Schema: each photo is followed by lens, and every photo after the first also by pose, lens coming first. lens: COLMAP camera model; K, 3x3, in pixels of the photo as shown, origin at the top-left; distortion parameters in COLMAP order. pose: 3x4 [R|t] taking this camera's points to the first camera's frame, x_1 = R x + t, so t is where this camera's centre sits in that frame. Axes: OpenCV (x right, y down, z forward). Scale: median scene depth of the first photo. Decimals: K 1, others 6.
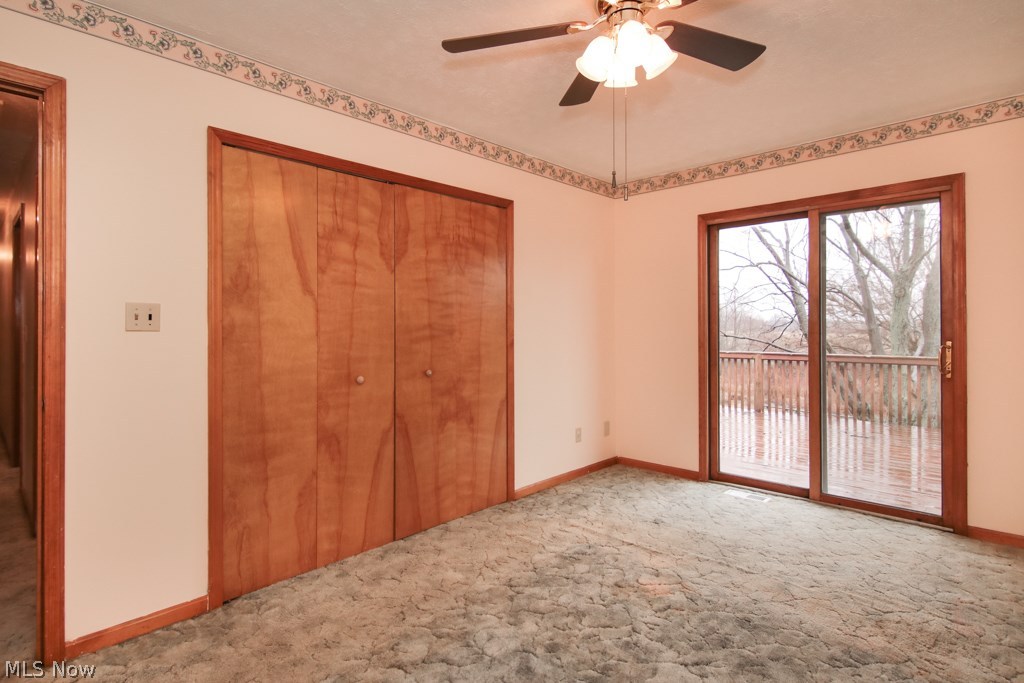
lens RADIAL K [[526.6, 0, 505.4], [0, 526.6, 333.8], [0, 0, 1]] dist [0.018603, -0.009350]
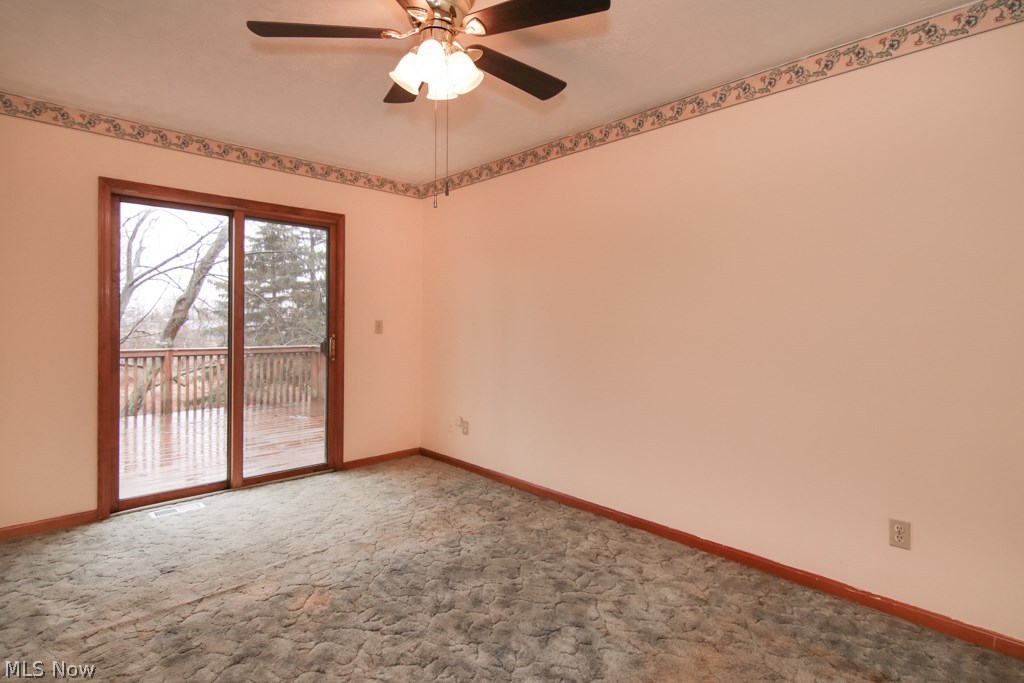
lens RADIAL K [[526.6, 0, 505.4], [0, 526.6, 333.8], [0, 0, 1]] dist [0.018603, -0.009350]
pose [[0.035844, -0.019948, 0.999158, -0.487621], [0.003617, 0.999797, 0.019831, -0.010866], [-0.999351, 0.002903, 0.035909, 0.477339]]
